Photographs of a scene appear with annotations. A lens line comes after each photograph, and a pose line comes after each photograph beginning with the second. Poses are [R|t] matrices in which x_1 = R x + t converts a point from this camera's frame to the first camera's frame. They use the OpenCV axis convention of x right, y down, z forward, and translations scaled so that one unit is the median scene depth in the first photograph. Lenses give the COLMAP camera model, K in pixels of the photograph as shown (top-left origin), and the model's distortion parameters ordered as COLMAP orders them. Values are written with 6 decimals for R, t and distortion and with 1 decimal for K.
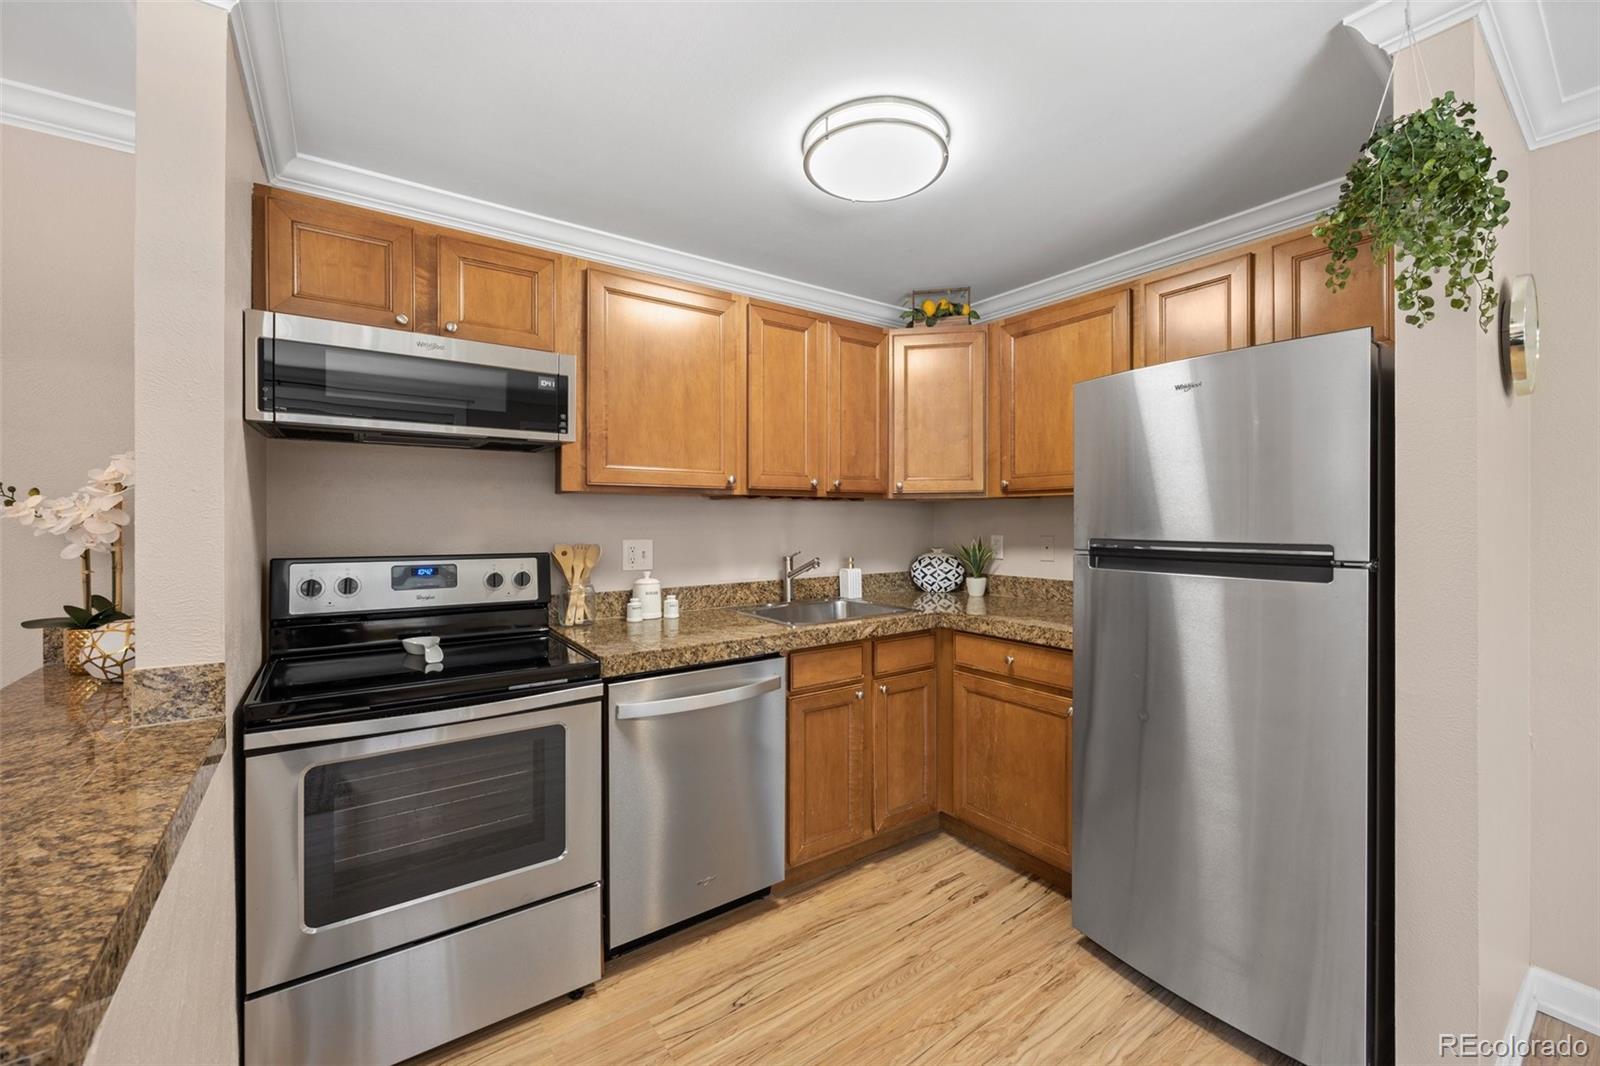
lens RADIAL K [[641.8, 0, 810.9], [0, 641.8, 525.2], [0, 0, 1]] dist [-0.001136, -0.000049]
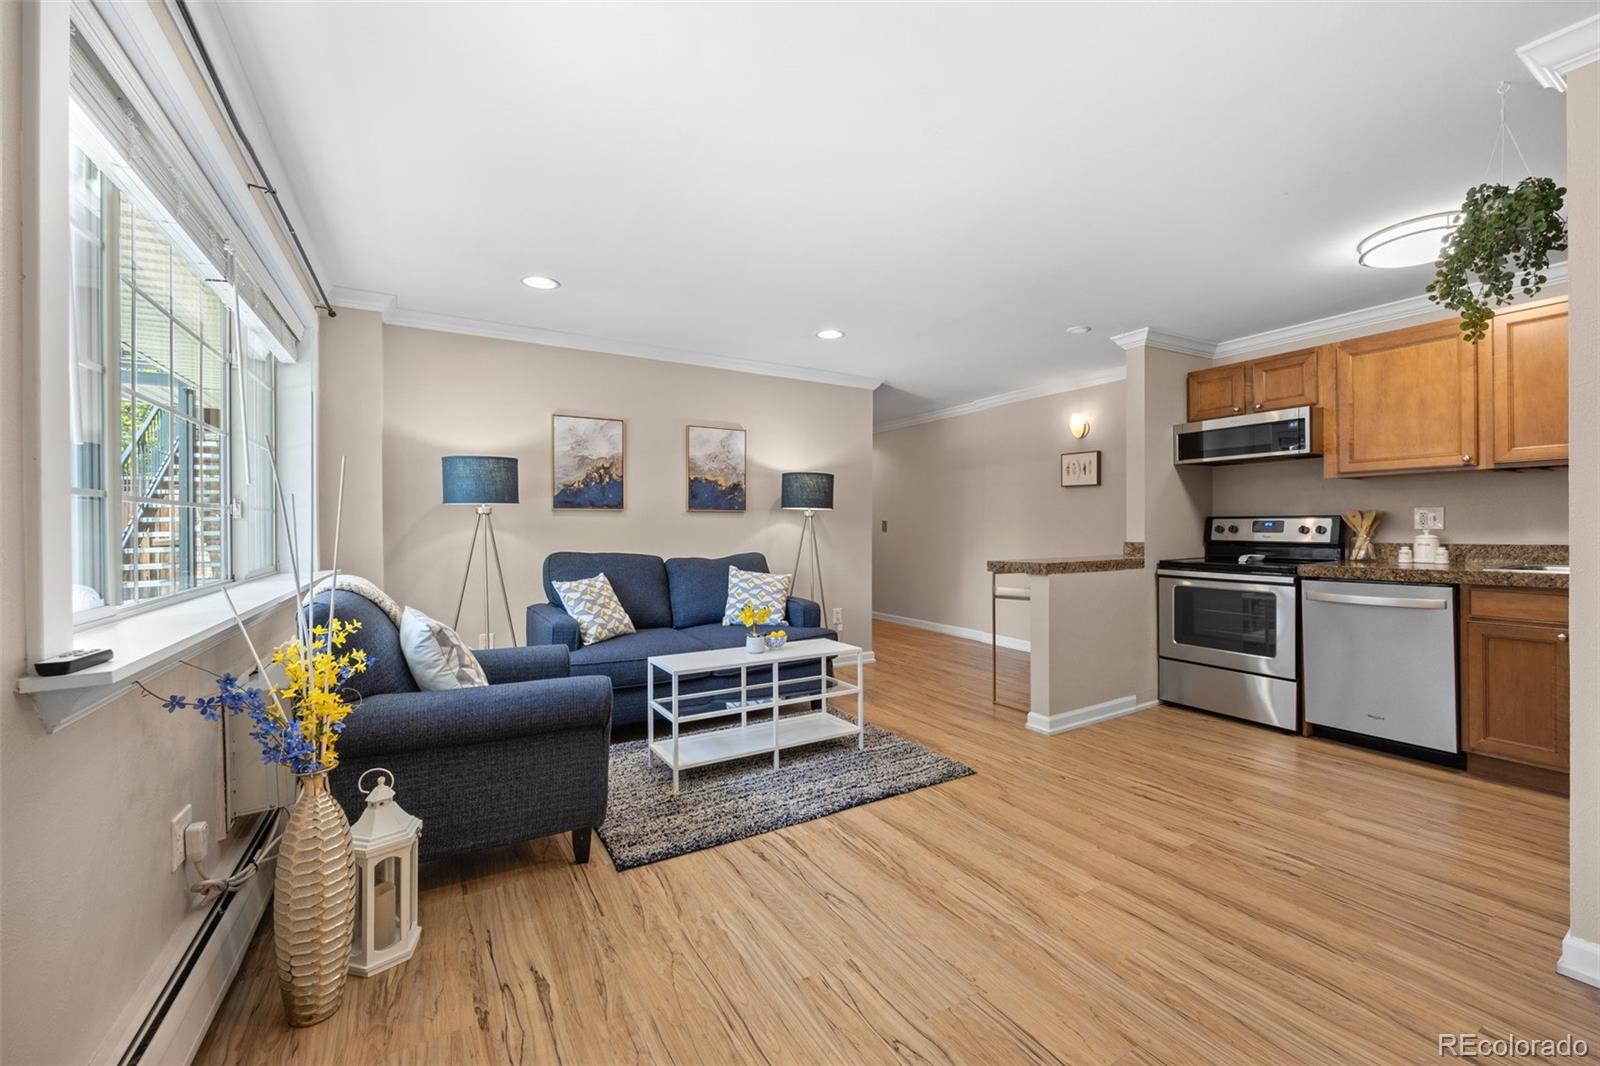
lens RADIAL K [[640.1, 0, 809.6], [0, 640.1, 528.2], [0, 0, 1]] dist [-0.001712, -0.000365]
pose [[-0.087062, 0.003048, -0.996198, 1.271863], [-0.000195, 0.999995, 0.003077, 0.066387], [0.996203, 0.000462, -0.087061, -0.218509]]
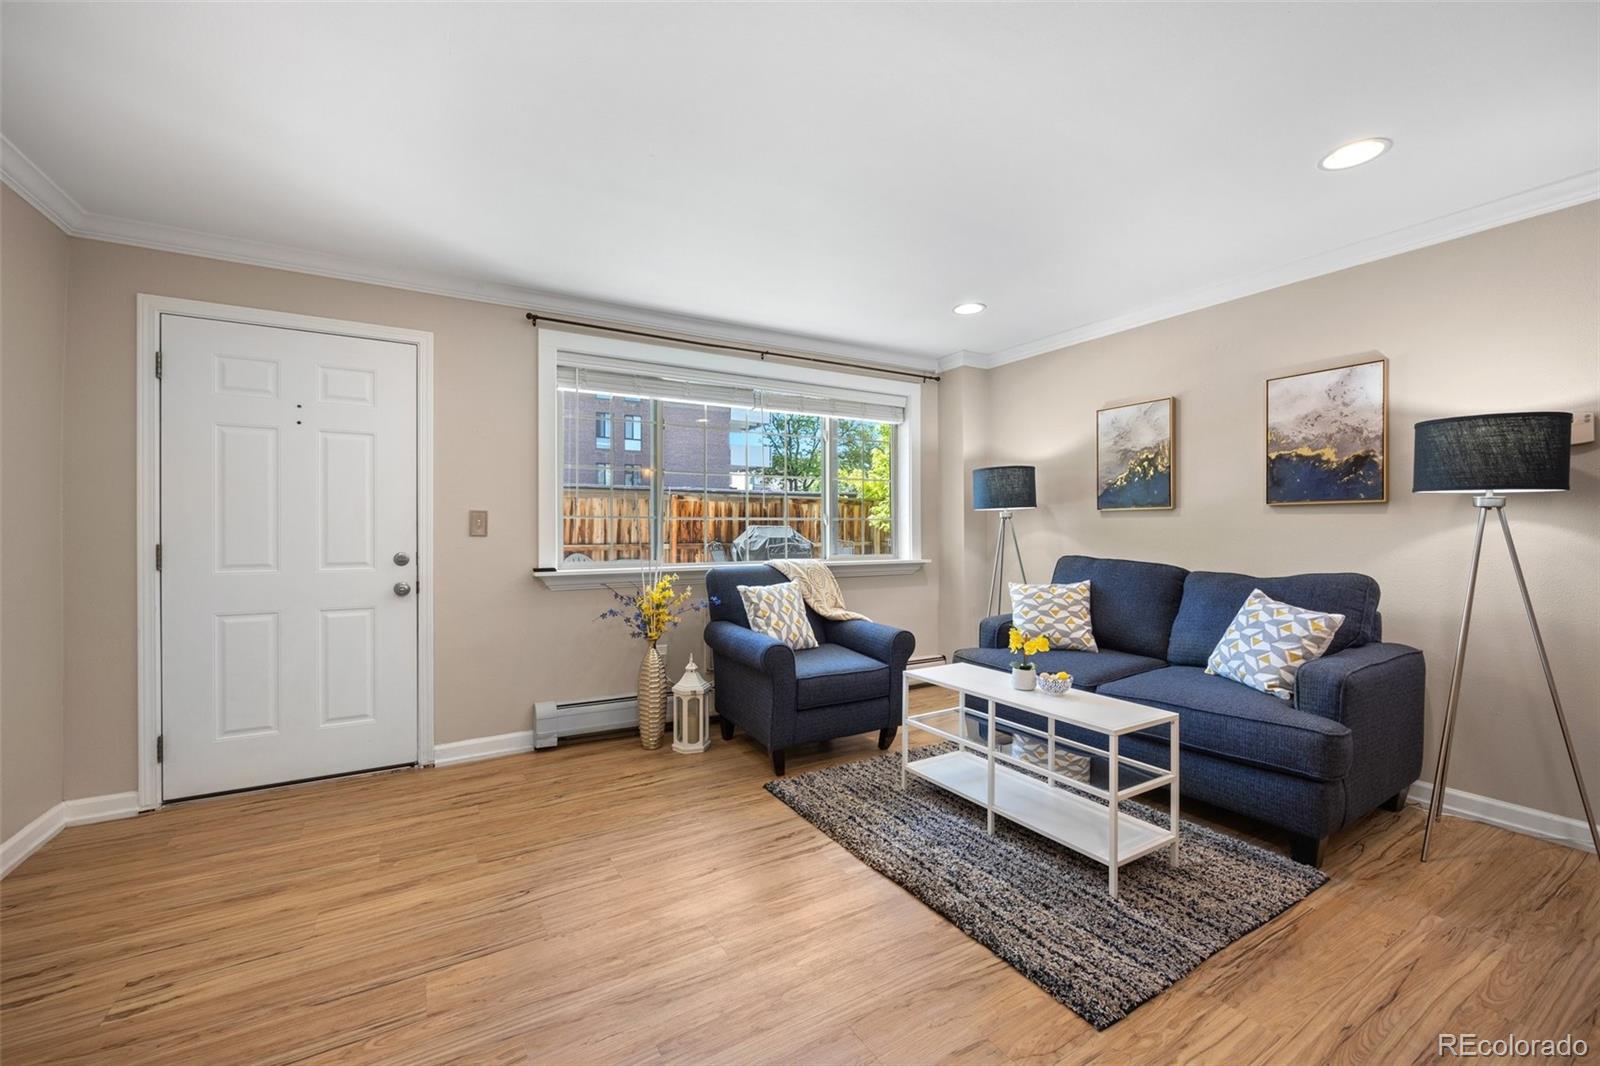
lens RADIAL K [[649.8, 0, 809.7], [0, 649.8, 530.0], [0, 0, 1]] dist [-0.001484, -0.000045]
pose [[-0.996949, 0.003406, 0.077980, 0.246660], [0.003608, 0.999990, 0.002458, 0.063693], [-0.077971, 0.002732, -0.996952, 0.627474]]
